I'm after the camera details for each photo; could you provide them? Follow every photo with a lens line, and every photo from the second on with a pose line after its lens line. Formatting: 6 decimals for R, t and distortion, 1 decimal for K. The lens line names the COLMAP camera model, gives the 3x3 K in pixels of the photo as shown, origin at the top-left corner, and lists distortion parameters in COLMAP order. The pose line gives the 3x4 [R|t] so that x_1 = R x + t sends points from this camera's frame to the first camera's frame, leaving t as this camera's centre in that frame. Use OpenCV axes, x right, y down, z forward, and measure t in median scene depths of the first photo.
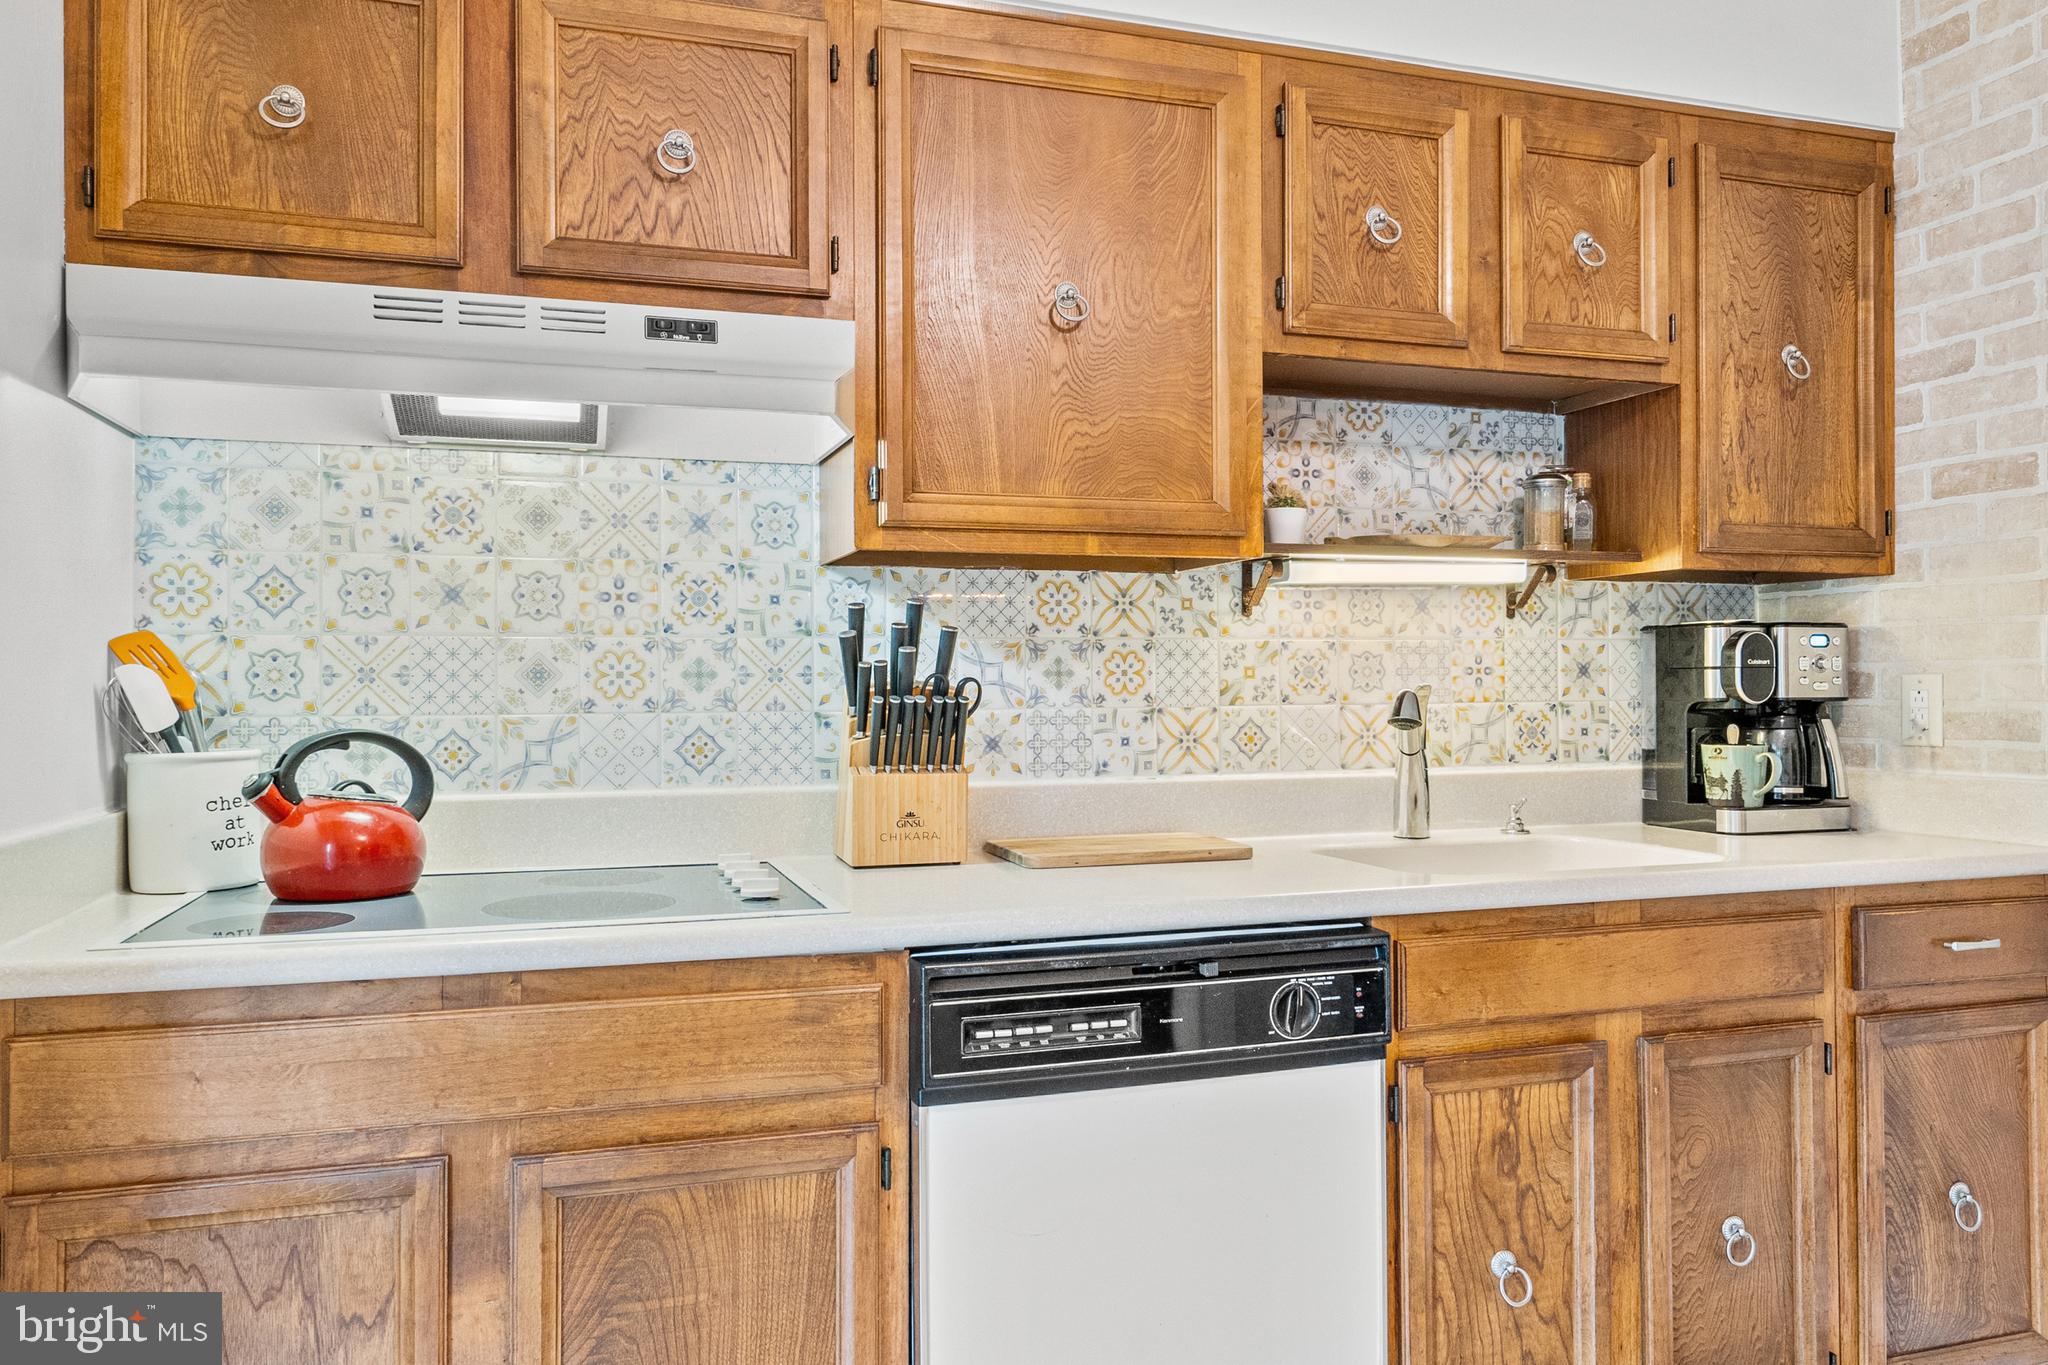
lens RADIAL K [[1445.8, 0, 1023.3], [0, 1445.8, 680.9], [0, 0, 1]] dist [-0.002168, -0.000719]
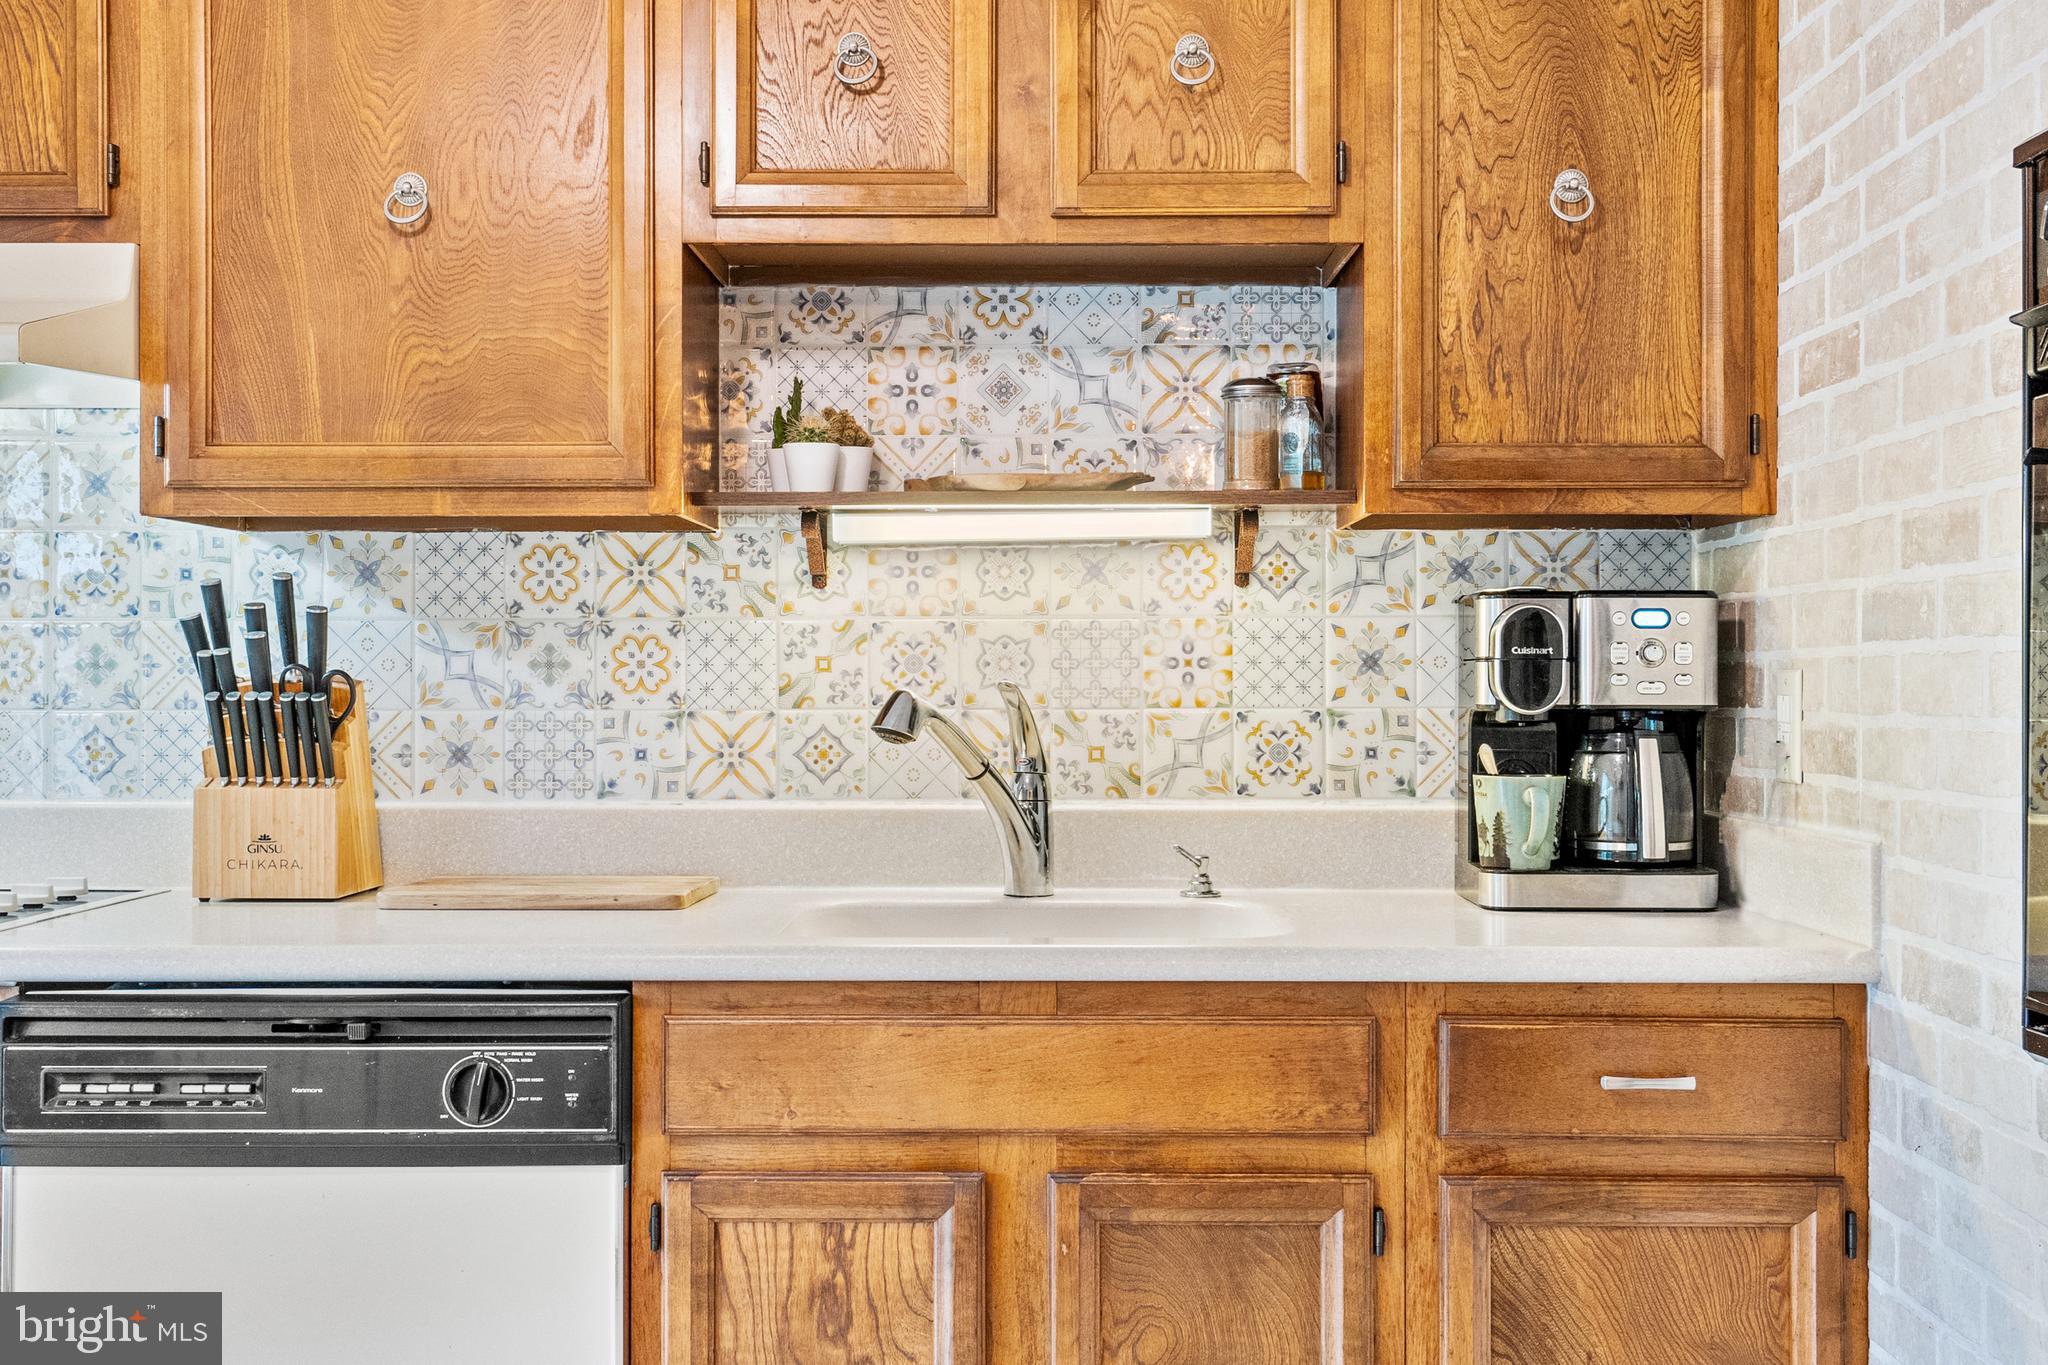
lens RADIAL K [[2223.7, 0, 1024.6], [0, 2223.7, 682.9], [0, 0, 1]] dist [0.007136, 0.000000]
pose [[0.946491, 0.005944, -0.322676, 0.683023], [-0.004297, 0.999974, 0.005815, -0.003683], [0.322702, -0.004117, 0.946492, -0.046399]]
